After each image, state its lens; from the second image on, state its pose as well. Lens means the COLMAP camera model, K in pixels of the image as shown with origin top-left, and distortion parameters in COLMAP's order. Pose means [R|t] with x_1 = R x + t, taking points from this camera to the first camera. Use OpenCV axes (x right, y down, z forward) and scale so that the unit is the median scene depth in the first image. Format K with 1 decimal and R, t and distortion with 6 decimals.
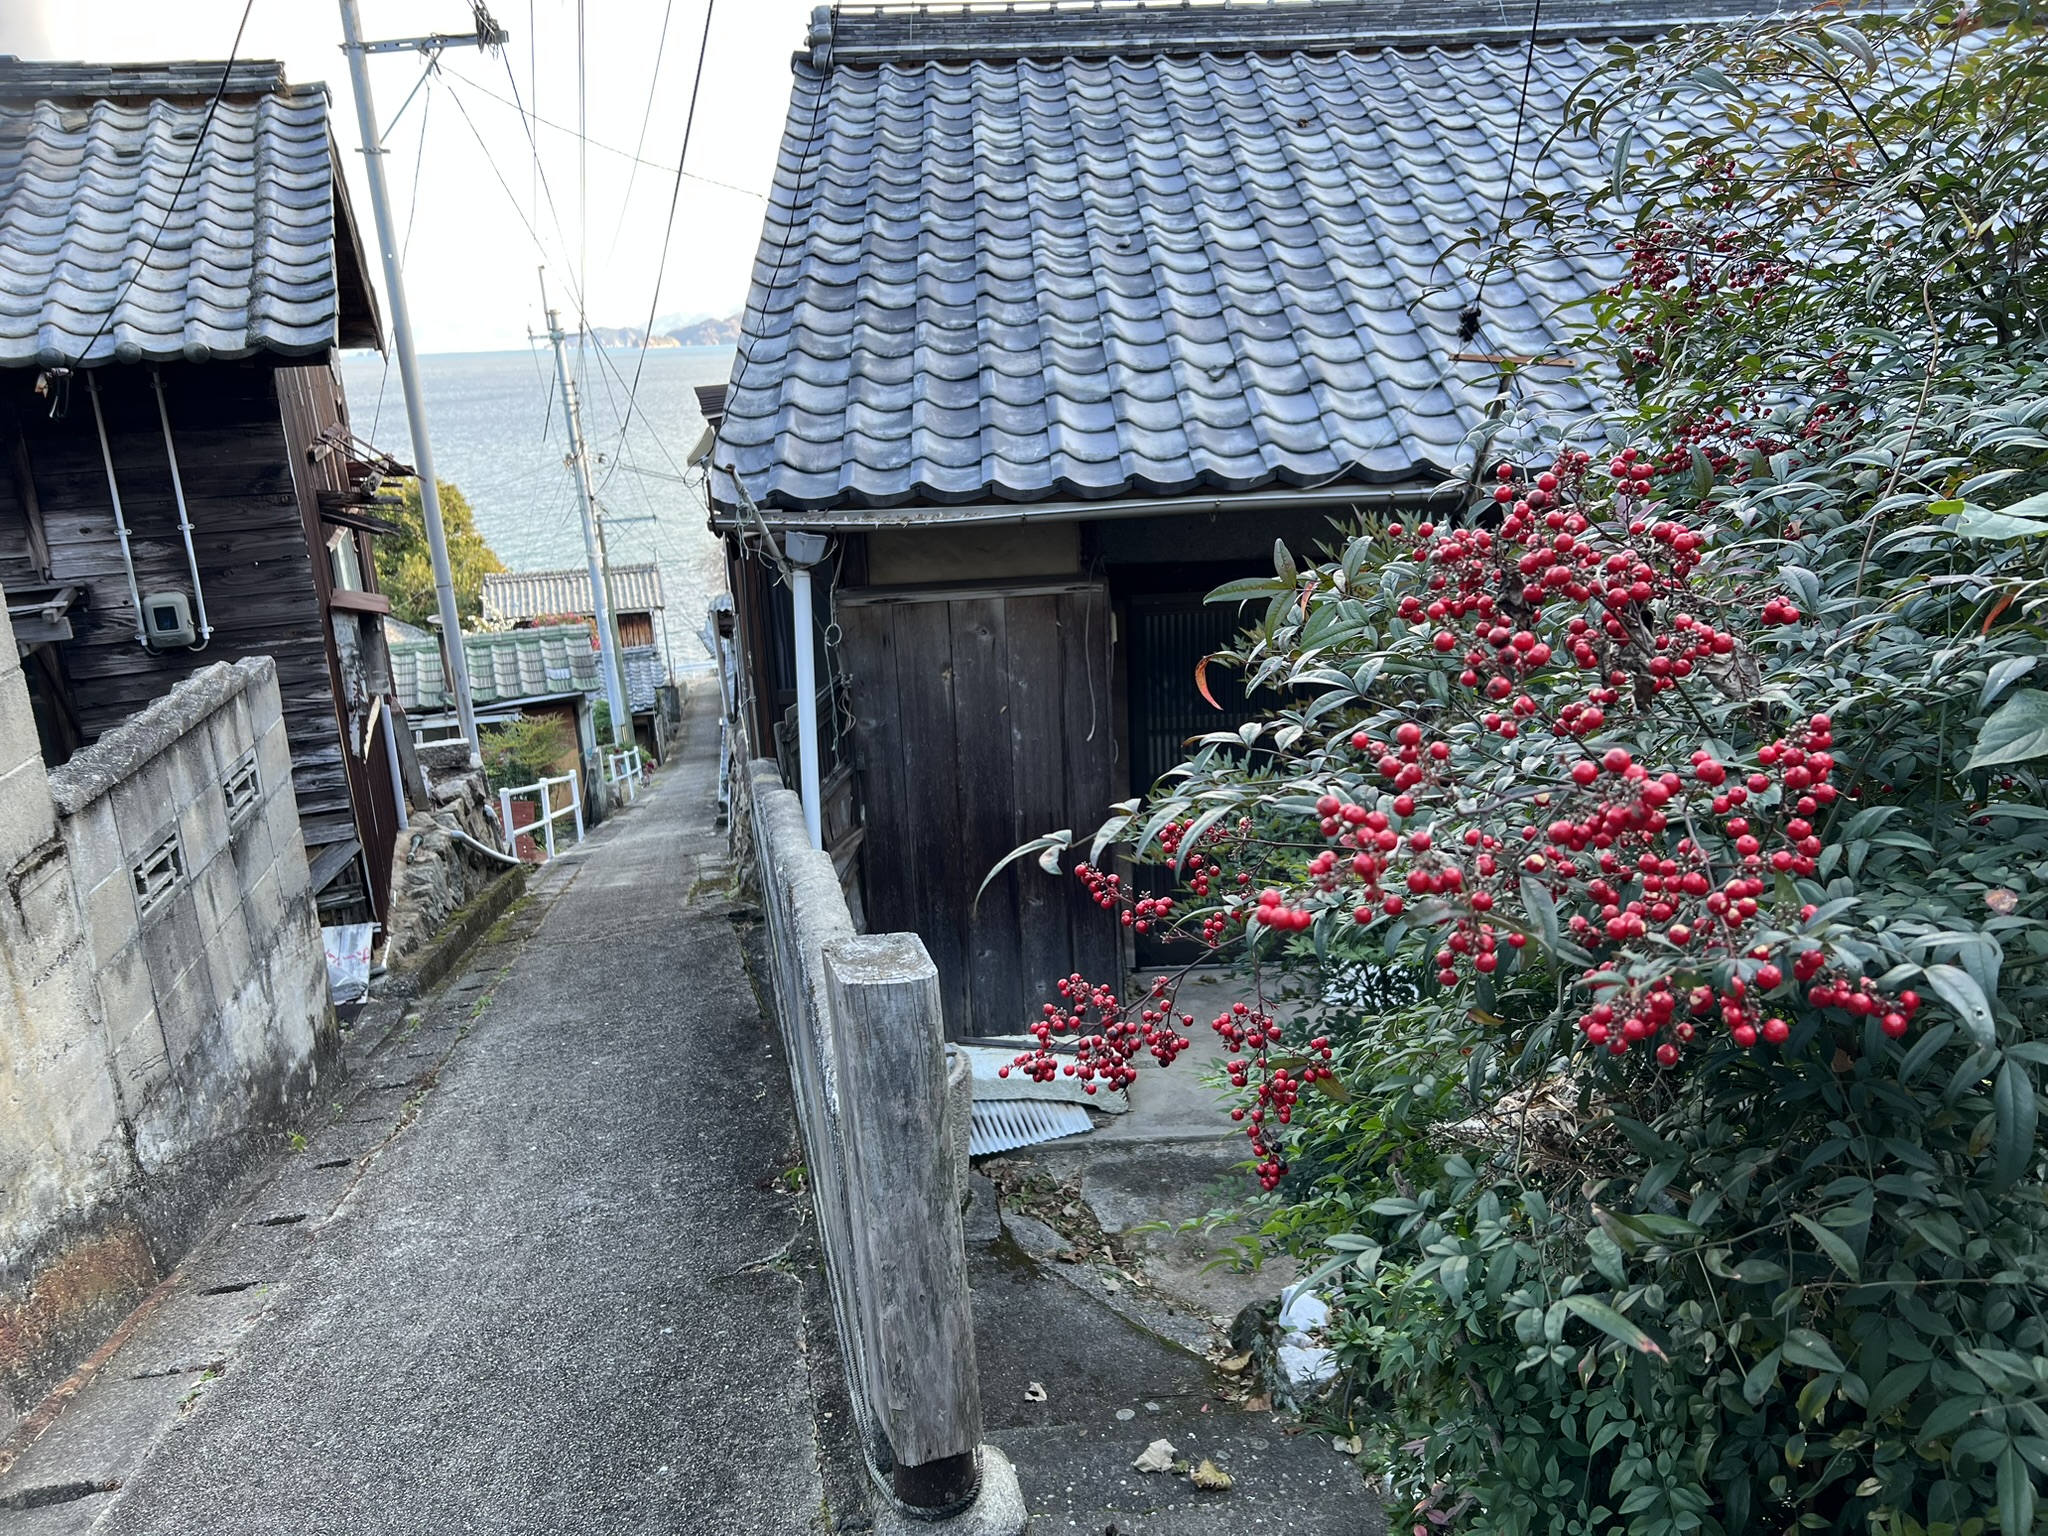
lens RADIAL K [[1560.3, 0, 1024.0], [0, 1560.3, 768.0], [0, 0, 1]] dist [0.001218, 0.000276]
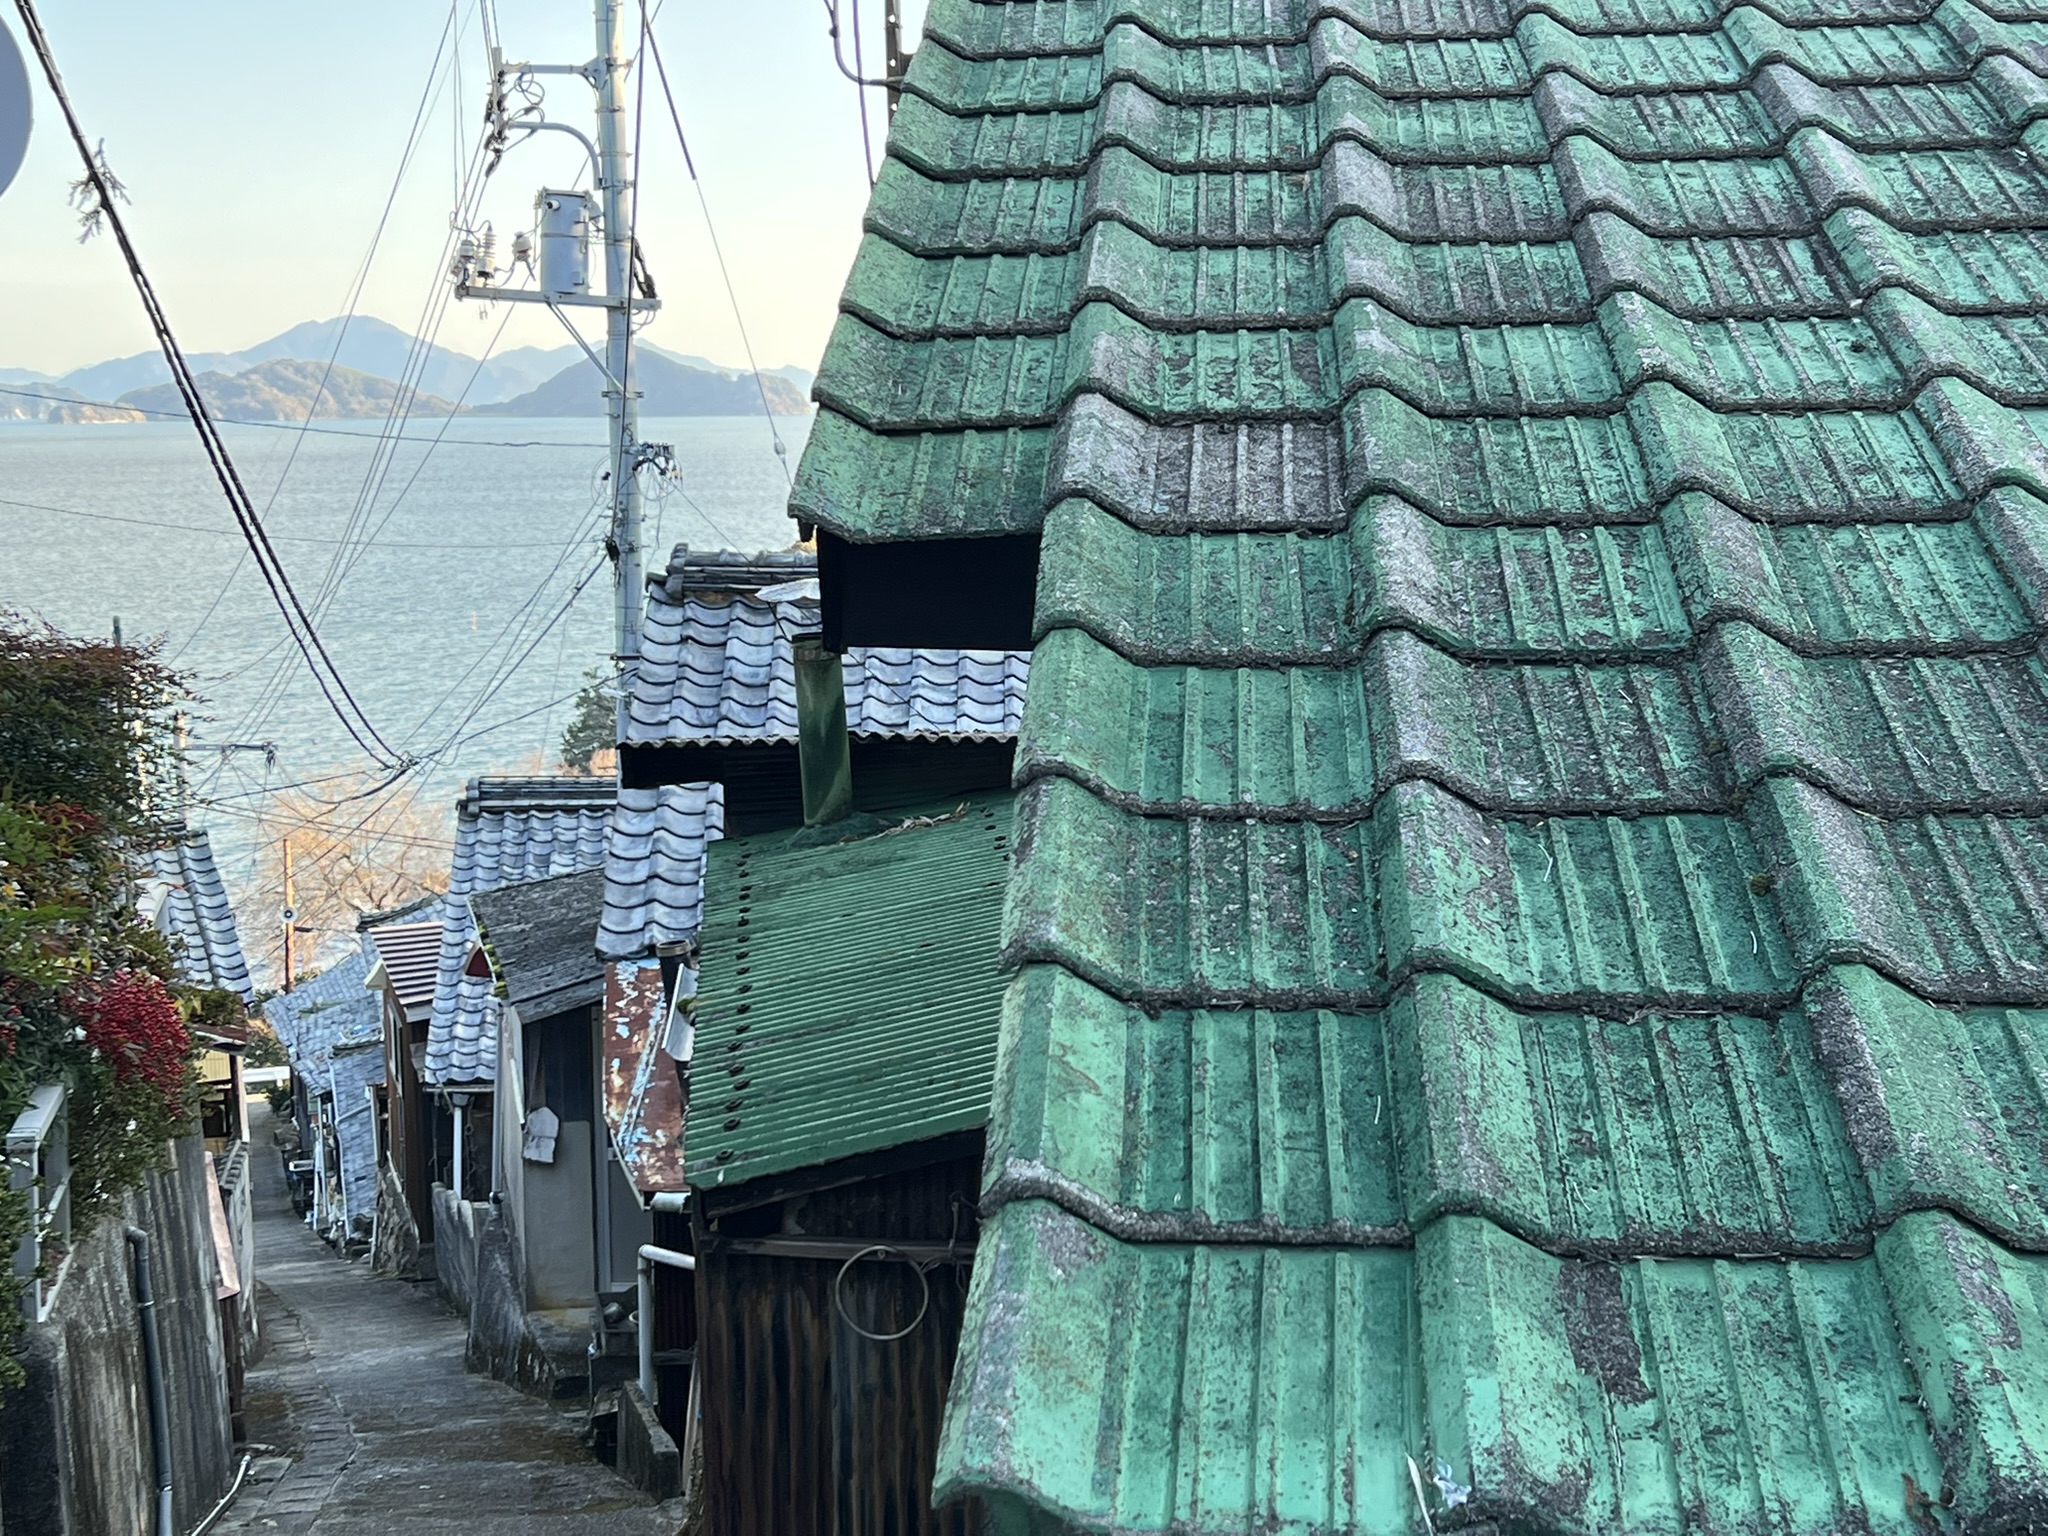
lens RADIAL K [[3101.2, 0, 1024.0], [0, 3101.2, 768.0], [0, 0, 1]] dist [0.160361, 0.004329]
pose [[0.997725, 0.021064, 0.064040, 0.409189], [-0.010732, 0.987446, -0.157593, 0.110949], [-0.066556, 0.156548, 0.985425, -3.869334]]
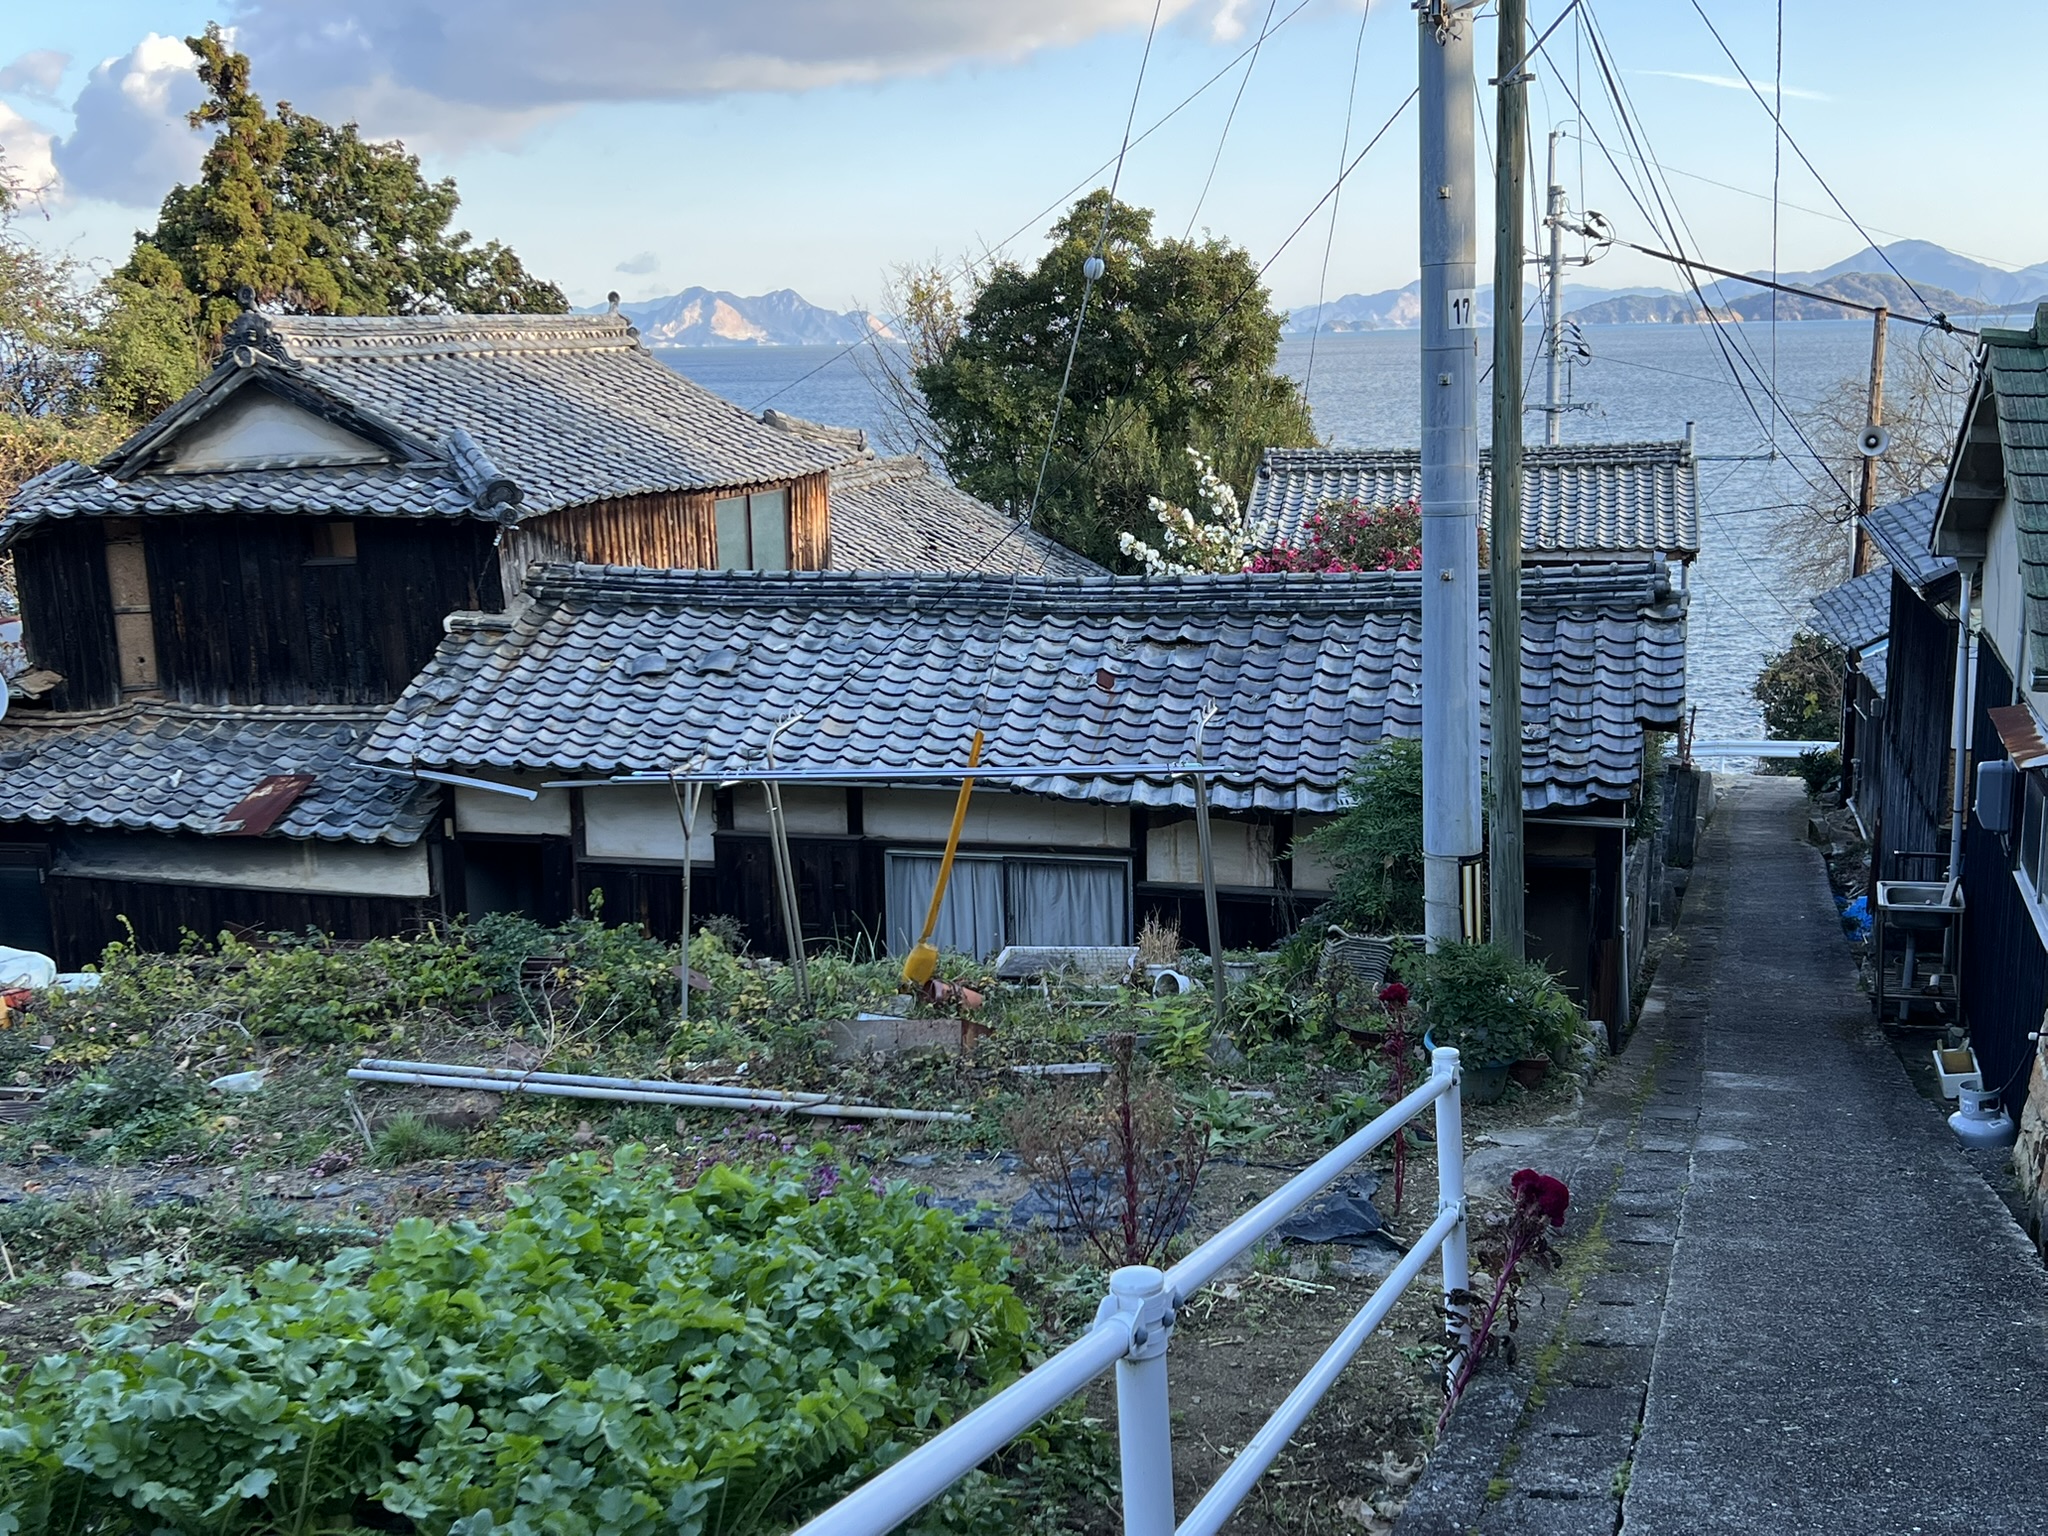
lens RADIAL K [[2215.2, 0, 1024.0], [0, 2215.2, 768.0], [0, 0, 1]] dist [0.003580, 0.002285]
pose [[0.868886, 0.121053, -0.479982, -0.100942], [-0.152618, 0.987913, -0.027121, -0.013562], [0.470897, 0.096819, 0.876859, 0.428797]]
